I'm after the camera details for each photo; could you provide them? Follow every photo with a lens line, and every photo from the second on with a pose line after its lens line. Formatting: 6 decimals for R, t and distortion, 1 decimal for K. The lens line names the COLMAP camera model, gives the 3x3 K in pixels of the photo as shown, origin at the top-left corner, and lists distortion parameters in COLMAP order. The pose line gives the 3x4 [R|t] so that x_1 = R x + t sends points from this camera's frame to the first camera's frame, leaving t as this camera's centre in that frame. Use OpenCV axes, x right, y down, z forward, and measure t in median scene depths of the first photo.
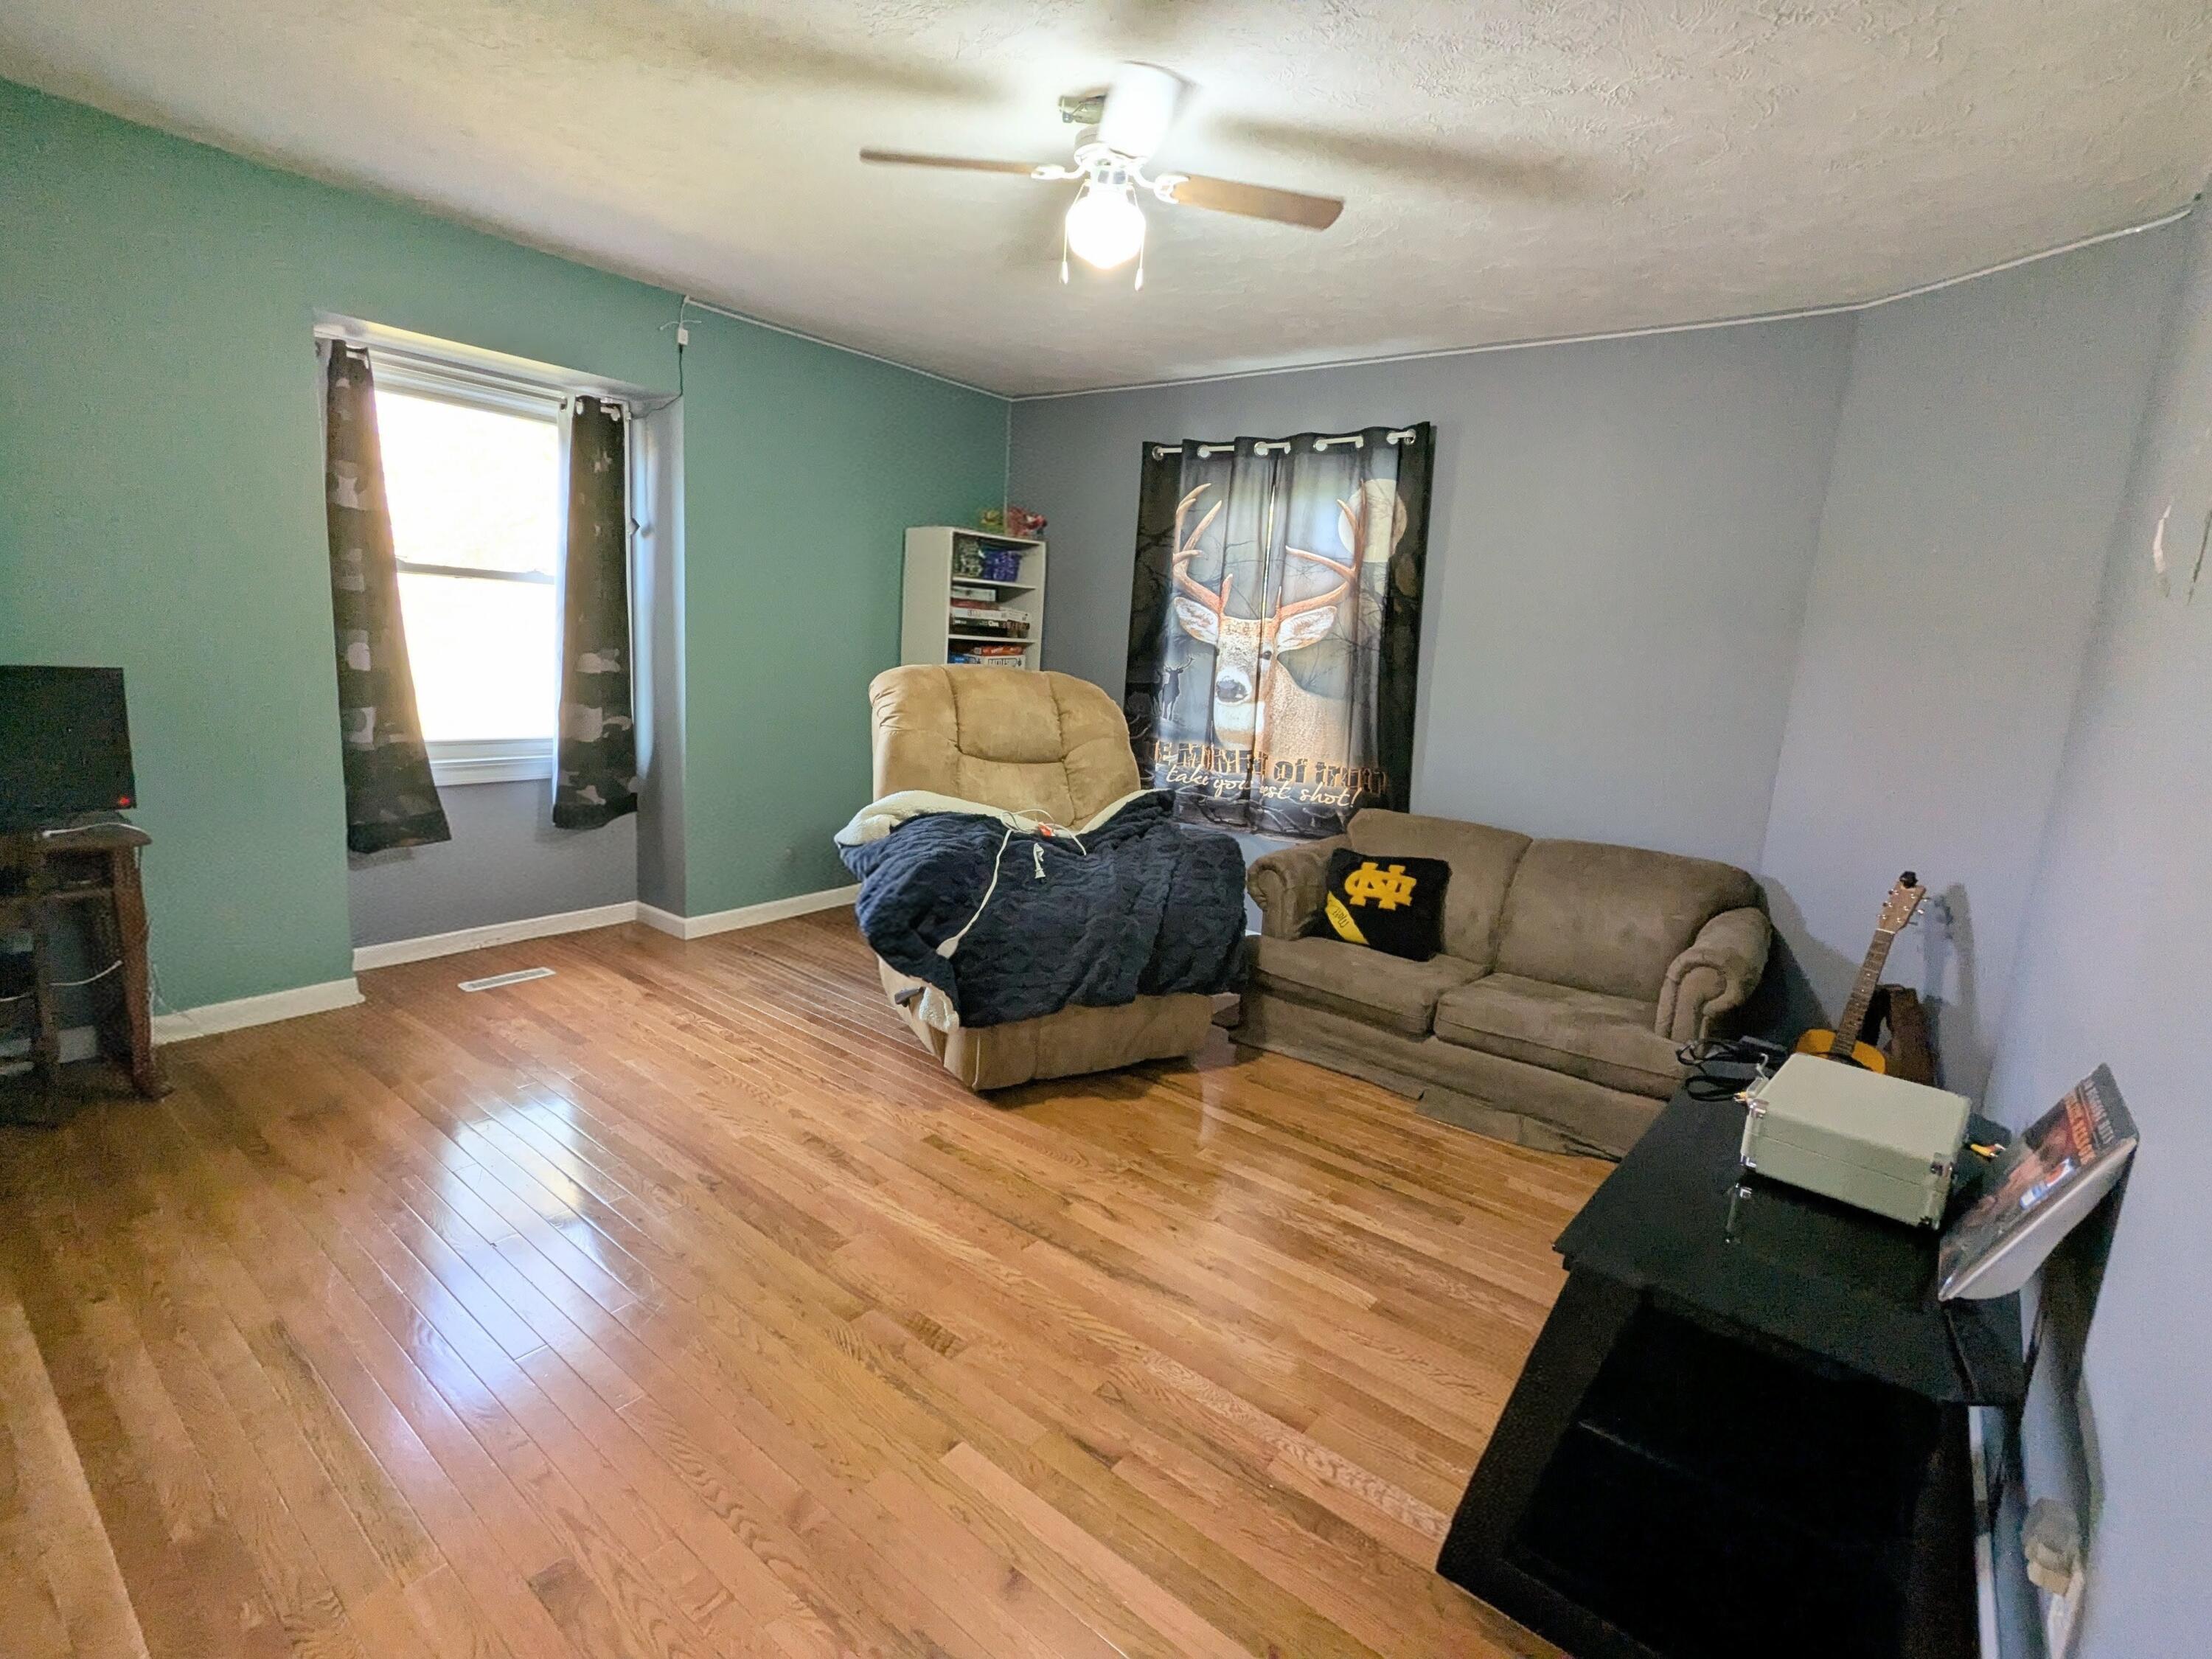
lens RADIAL K [[1045.5, 0, 1106.4], [0, 1045.5, 823.5], [0, 0, 1]] dist [-0.001598, 0.001360]
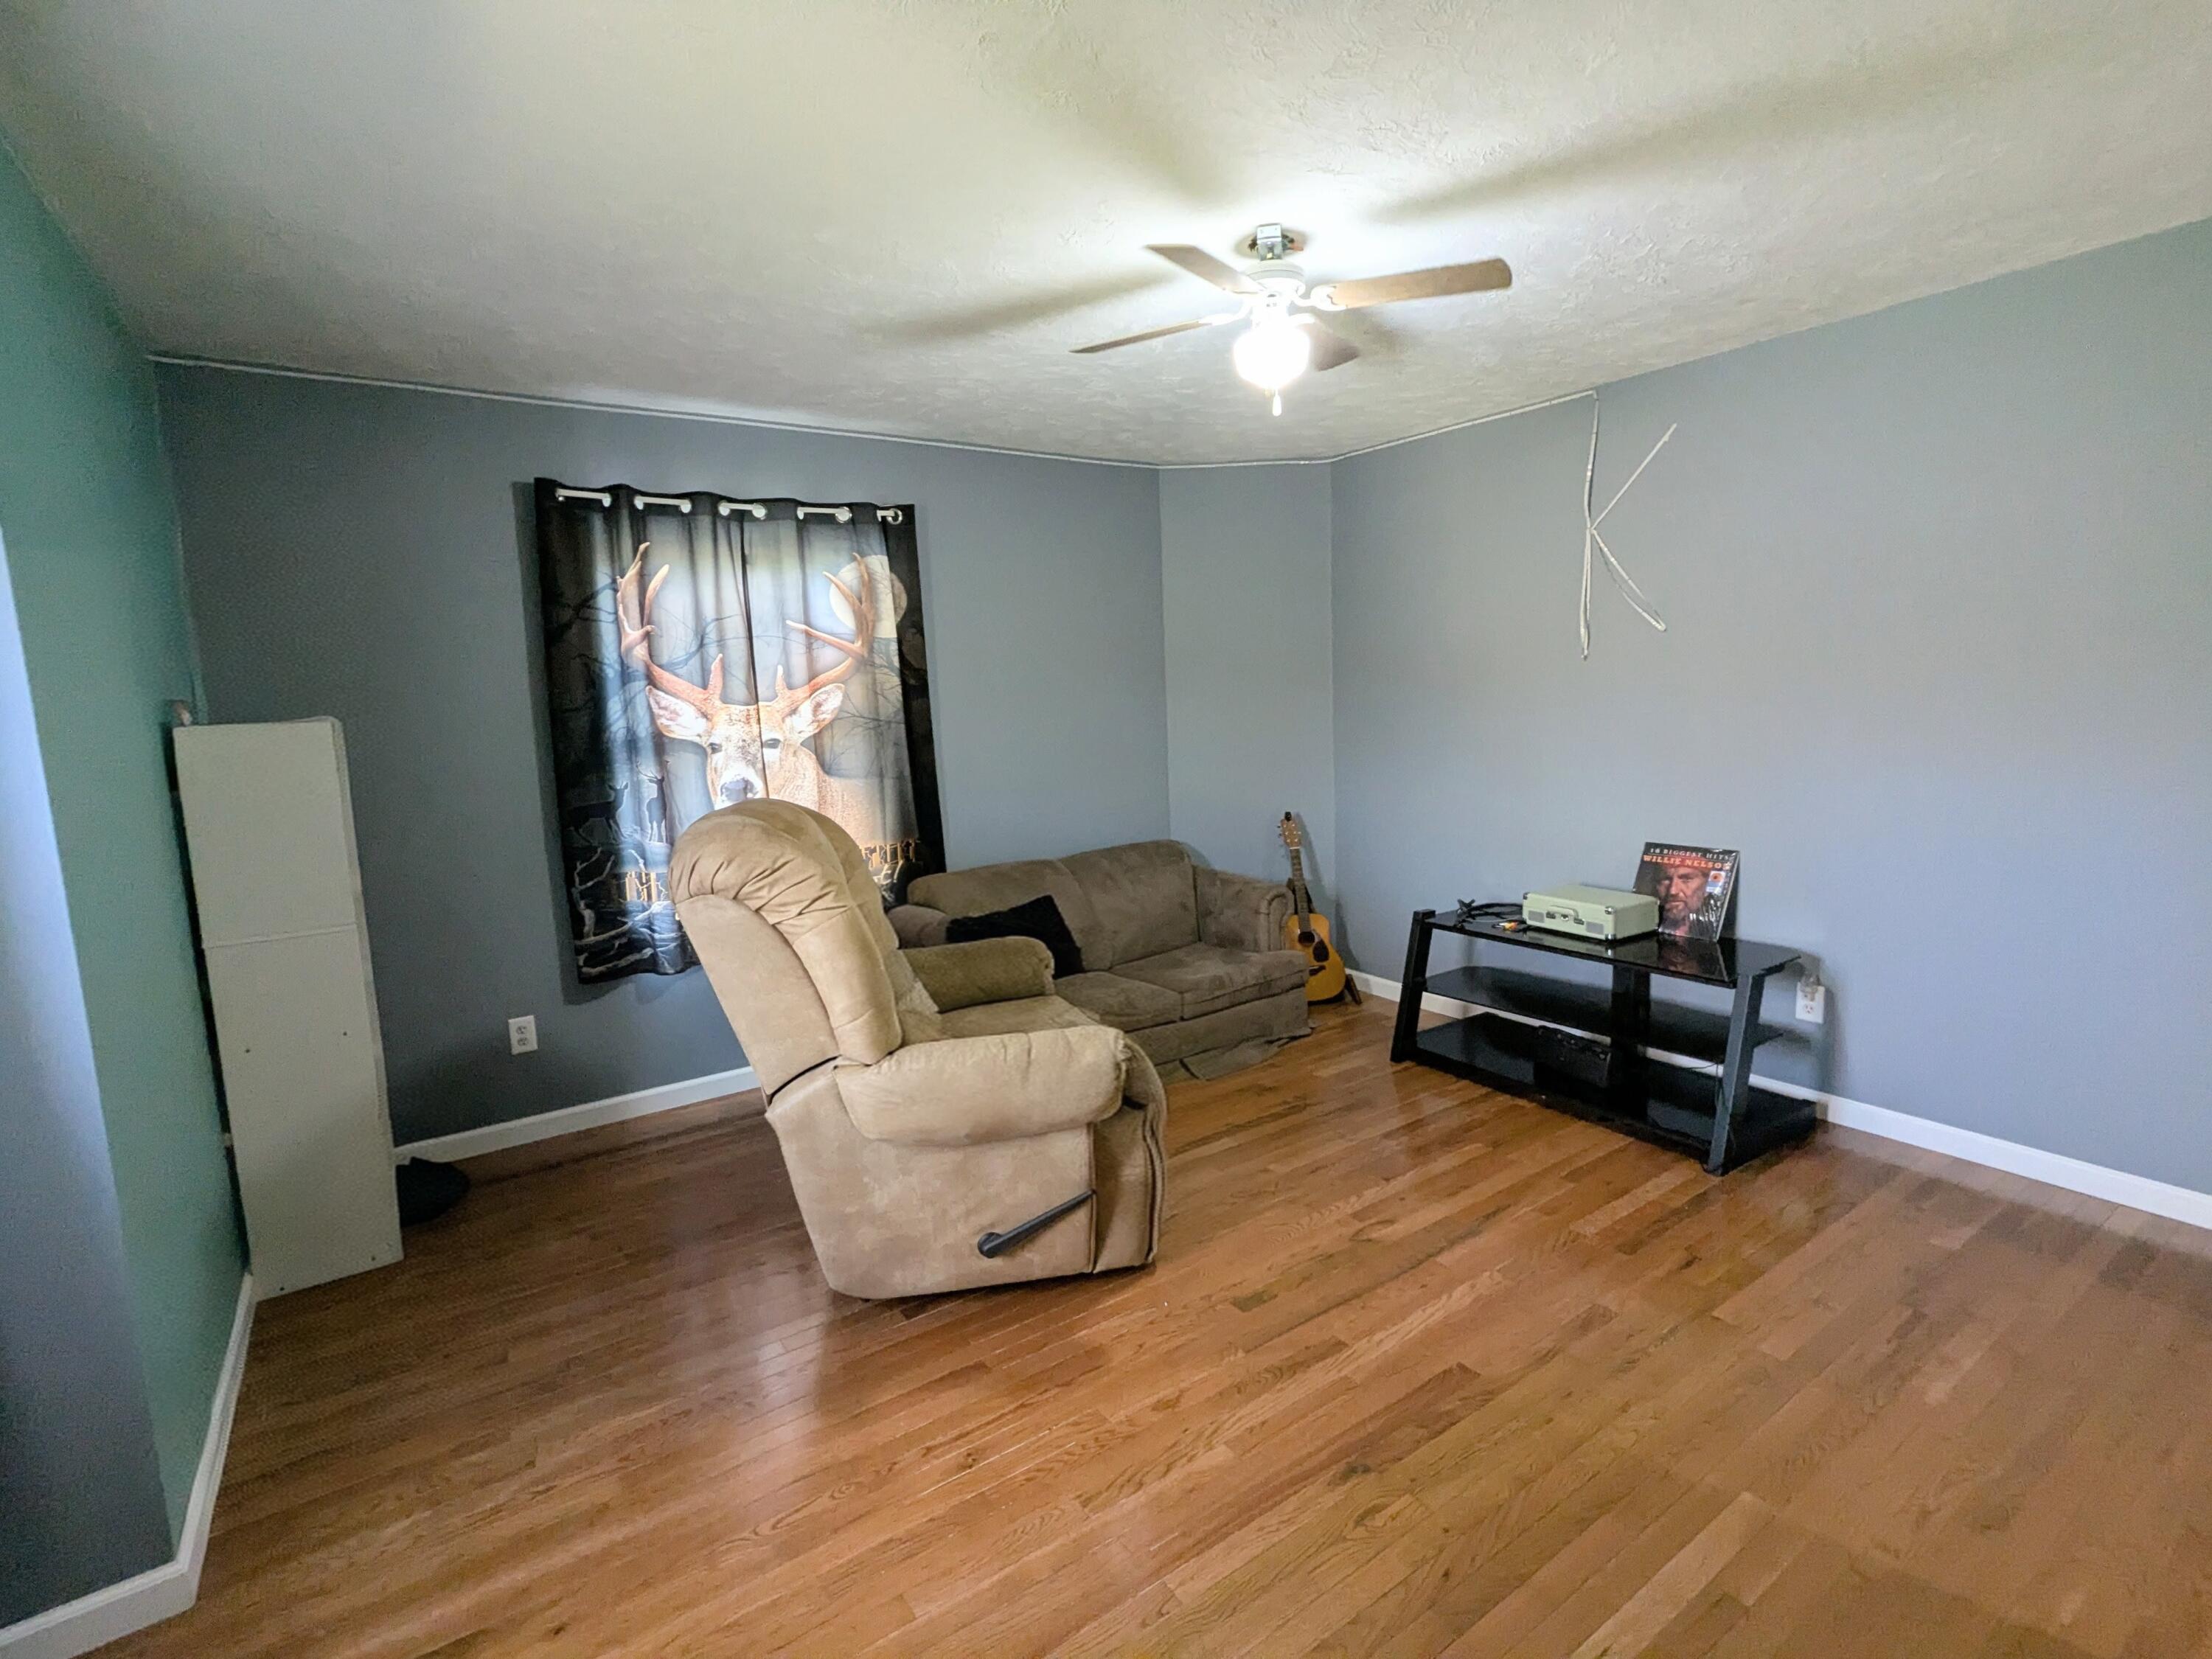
lens RADIAL K [[1045.5, 0, 1106.4], [0, 1045.5, 823.5], [0, 0, 1]] dist [-0.001598, 0.001360]
pose [[0.293163, -0.199704, 0.934973, -0.643042], [0.225344, 0.964822, 0.135422, -0.163880], [-0.929126, 0.170990, 0.327852, 0.500663]]
